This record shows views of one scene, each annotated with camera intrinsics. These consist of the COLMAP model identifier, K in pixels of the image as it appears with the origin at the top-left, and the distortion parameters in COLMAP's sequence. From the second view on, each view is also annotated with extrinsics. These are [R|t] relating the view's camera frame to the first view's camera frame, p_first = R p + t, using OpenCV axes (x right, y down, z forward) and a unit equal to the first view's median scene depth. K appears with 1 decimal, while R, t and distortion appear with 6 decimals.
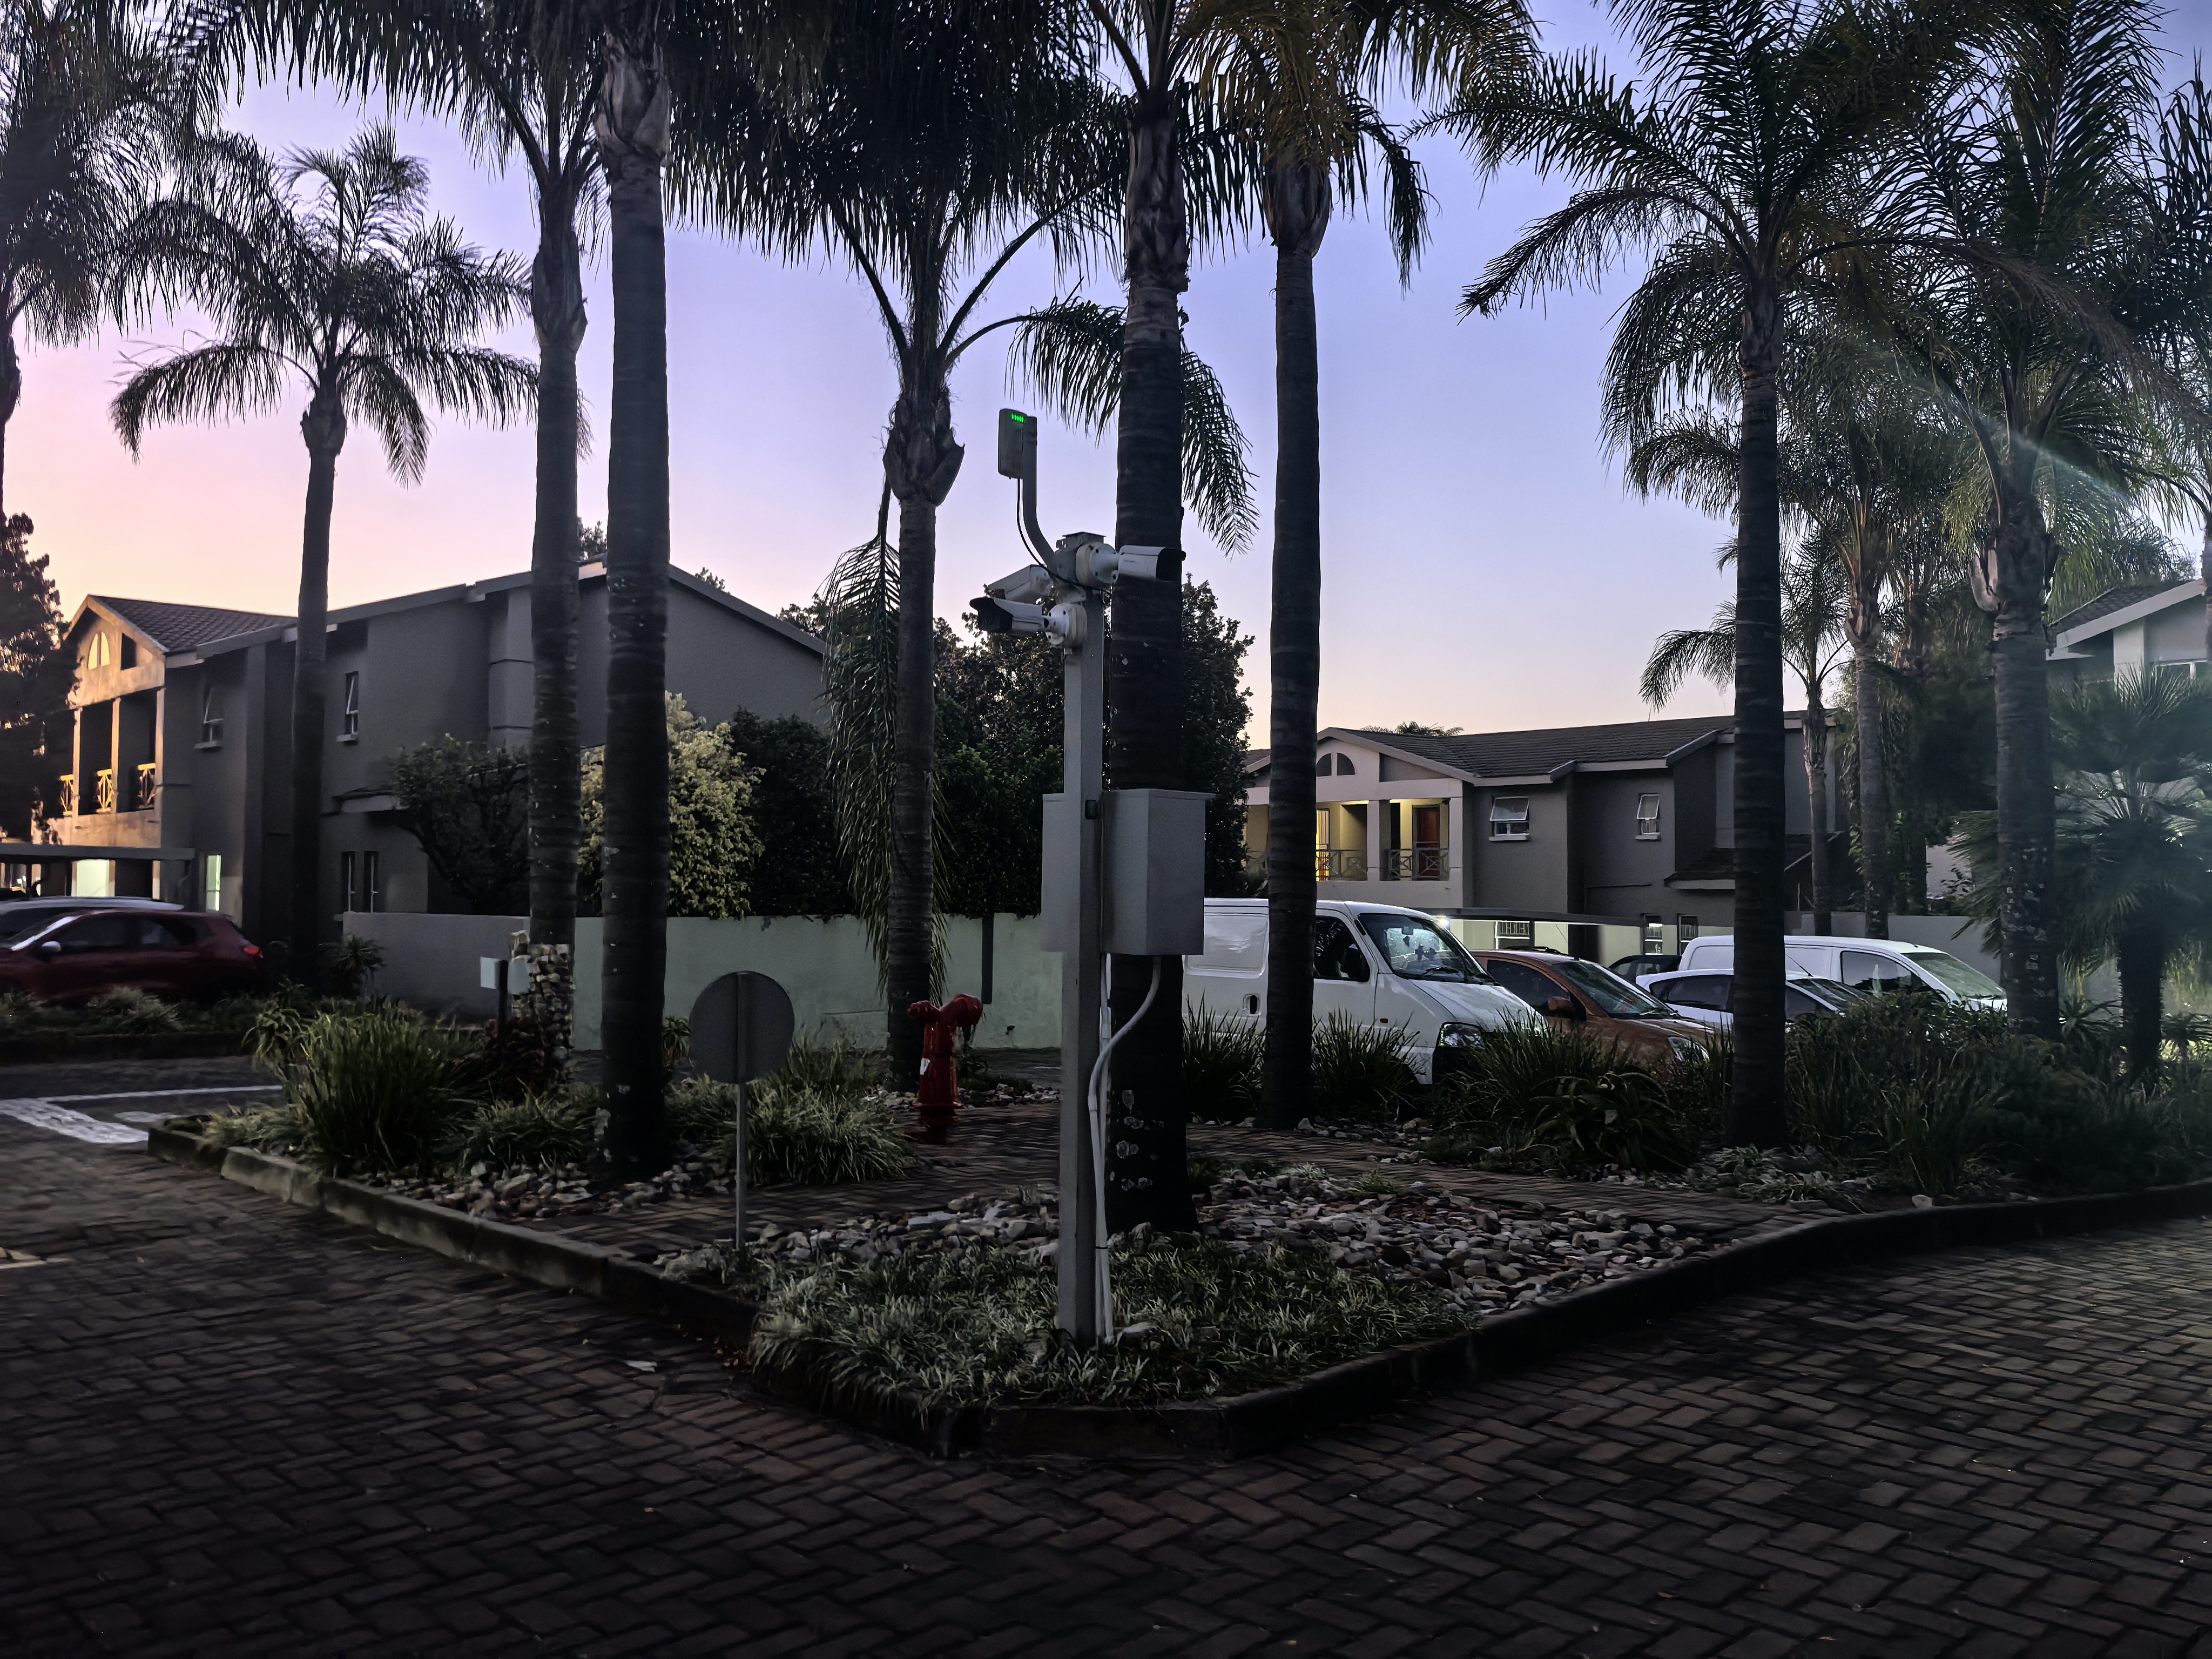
lens RADIAL K [[1773.0, 0, 1106.7], [0, 1773.0, 790.4], [0, 0, 1]] dist [0.054831, -0.096835]
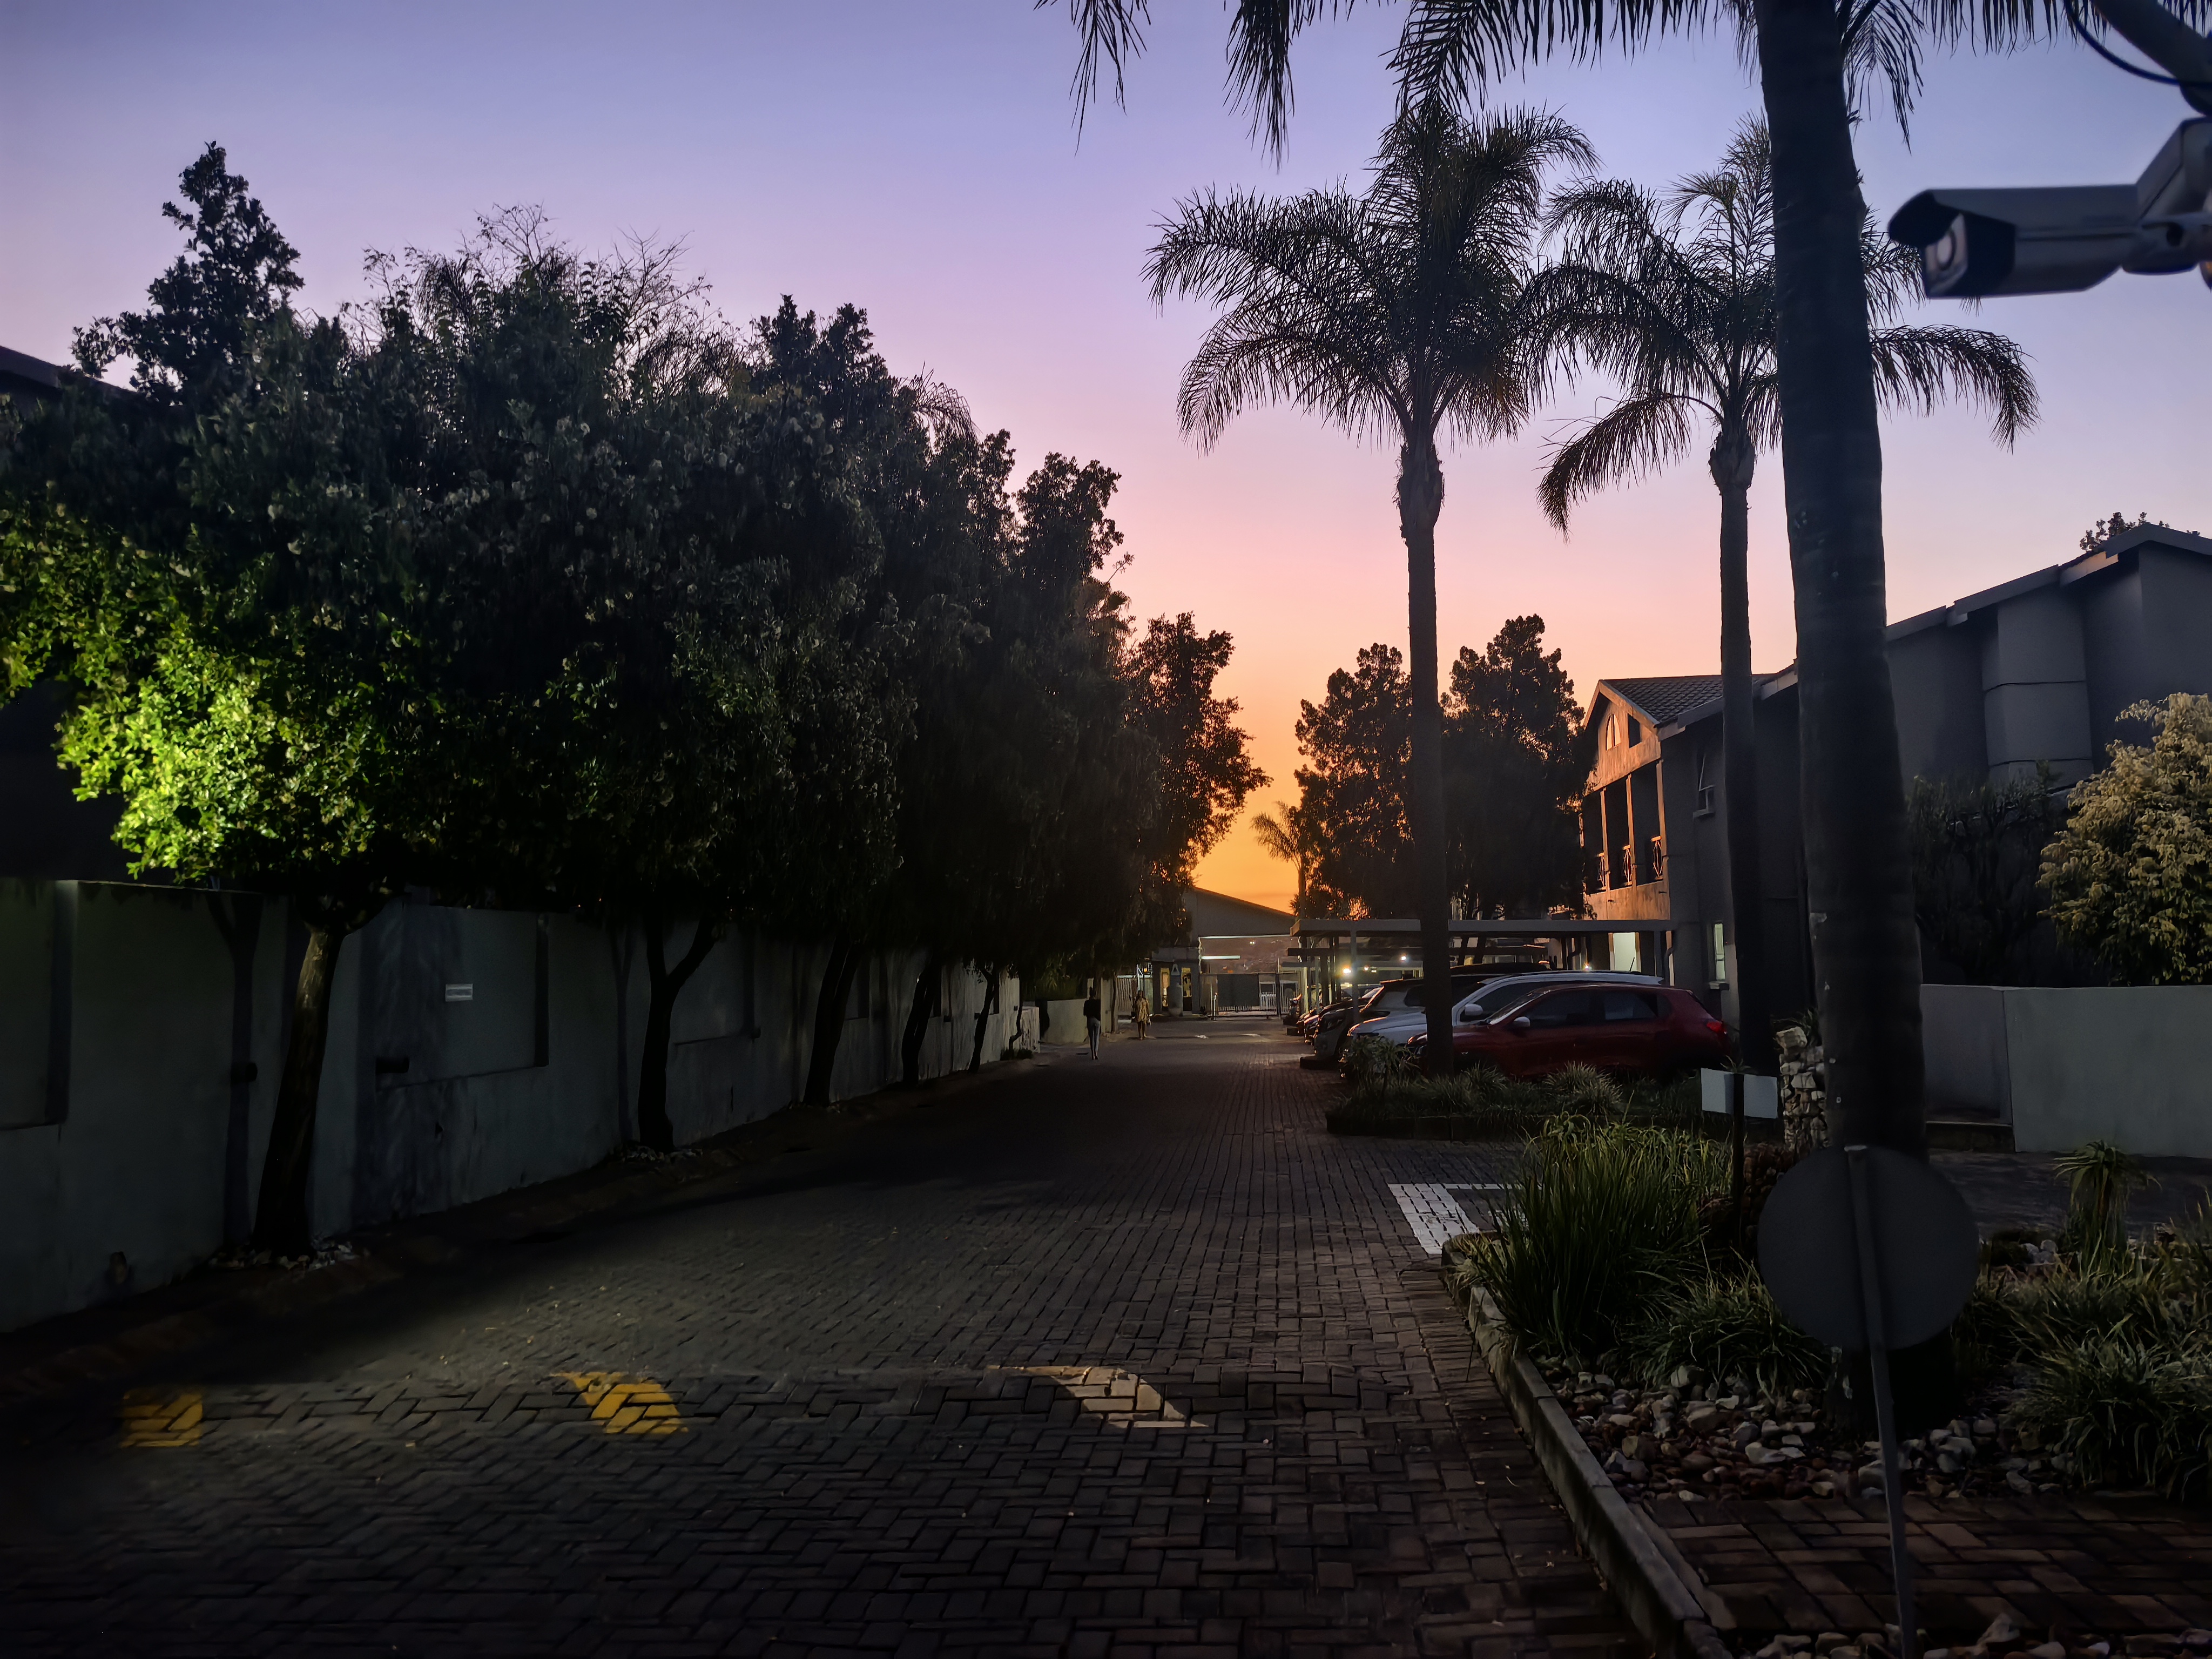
lens RADIAL K [[1773.0, 0, 1106.7], [0, 1773.0, 790.4], [0, 0, 1]] dist [0.054831, -0.096835]
pose [[0.665227, -0.094566, -0.740628, 0.015986], [0.069931, 0.995478, -0.064295, 0.003955], [0.743359, -0.009022, 0.668832, 0.133614]]
